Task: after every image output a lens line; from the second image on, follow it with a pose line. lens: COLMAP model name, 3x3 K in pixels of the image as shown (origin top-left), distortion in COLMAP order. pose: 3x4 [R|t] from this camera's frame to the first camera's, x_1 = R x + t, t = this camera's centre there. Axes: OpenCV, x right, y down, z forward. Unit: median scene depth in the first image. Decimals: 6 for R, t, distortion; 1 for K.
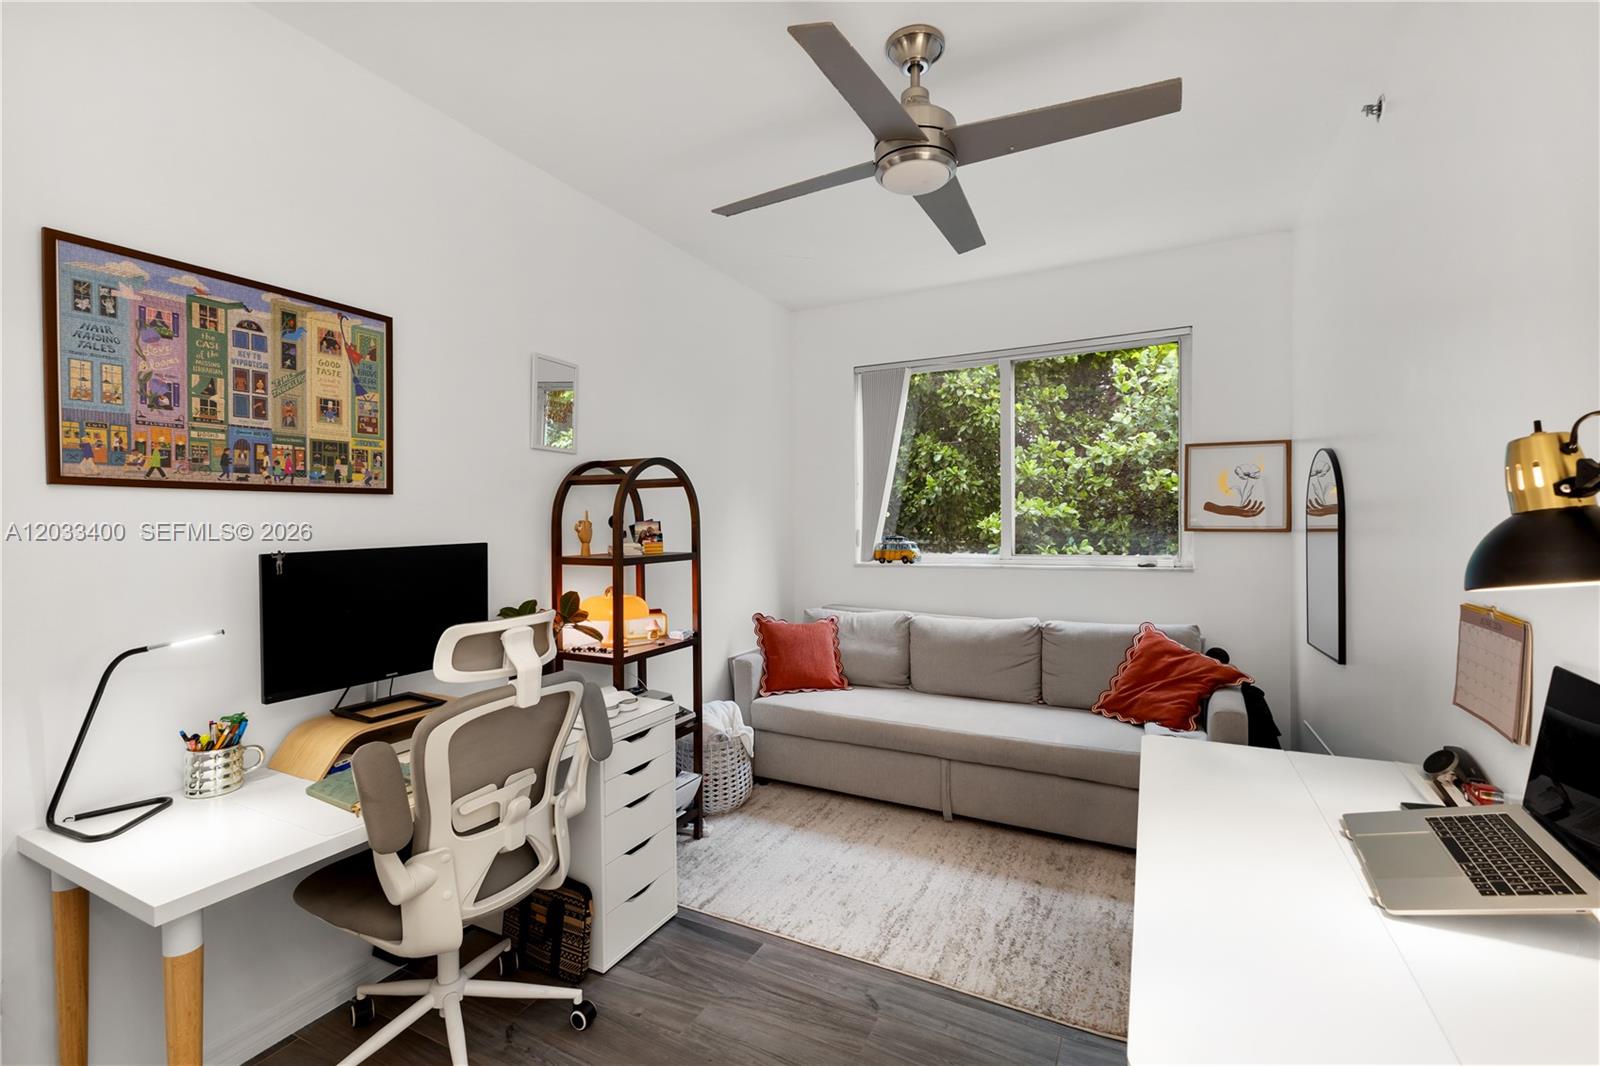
lens RADIAL K [[705.4, 0, 801.9], [0, 705.4, 522.6], [0, 0, 1]] dist [0.010830, -0.001742]
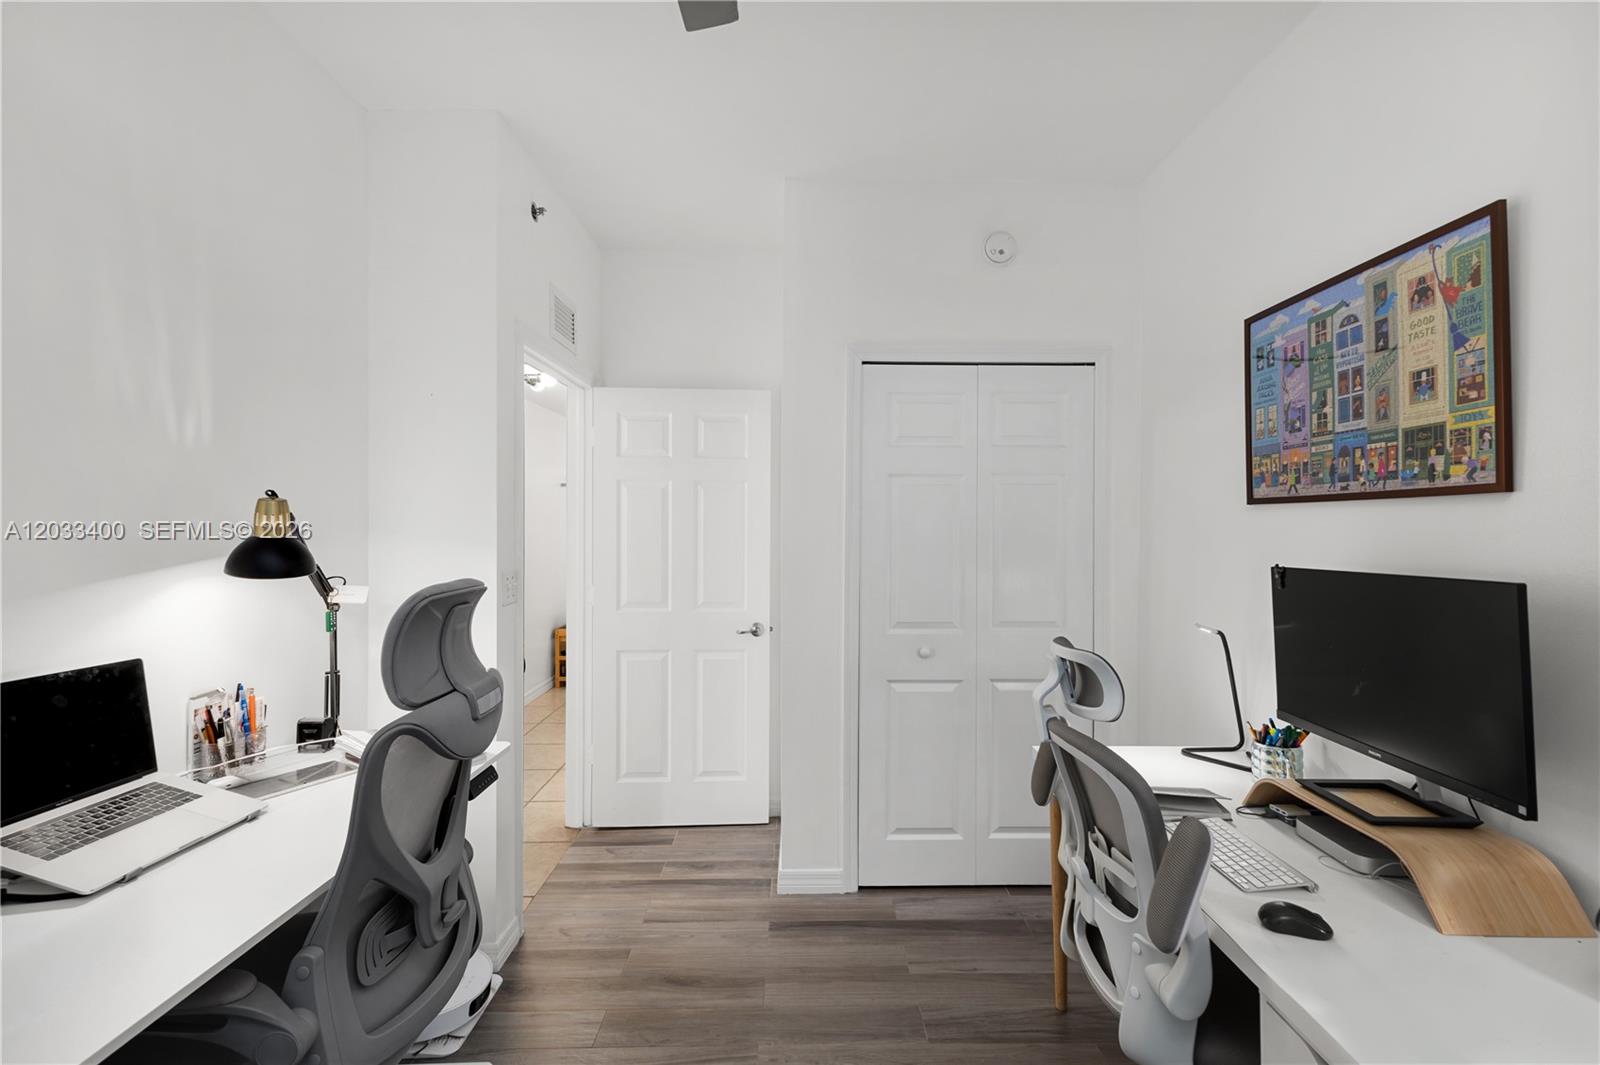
lens RADIAL K [[705.4, 0, 808.1], [0, 705.4, 528.2], [0, 0, 1]] dist [0.010830, -0.001742]
pose [[-0.888319, 0.007013, -0.459173, 0.263256], [0.003816, 0.999962, 0.007892, -0.018458], [0.459211, 0.005258, -0.888312, 1.470251]]
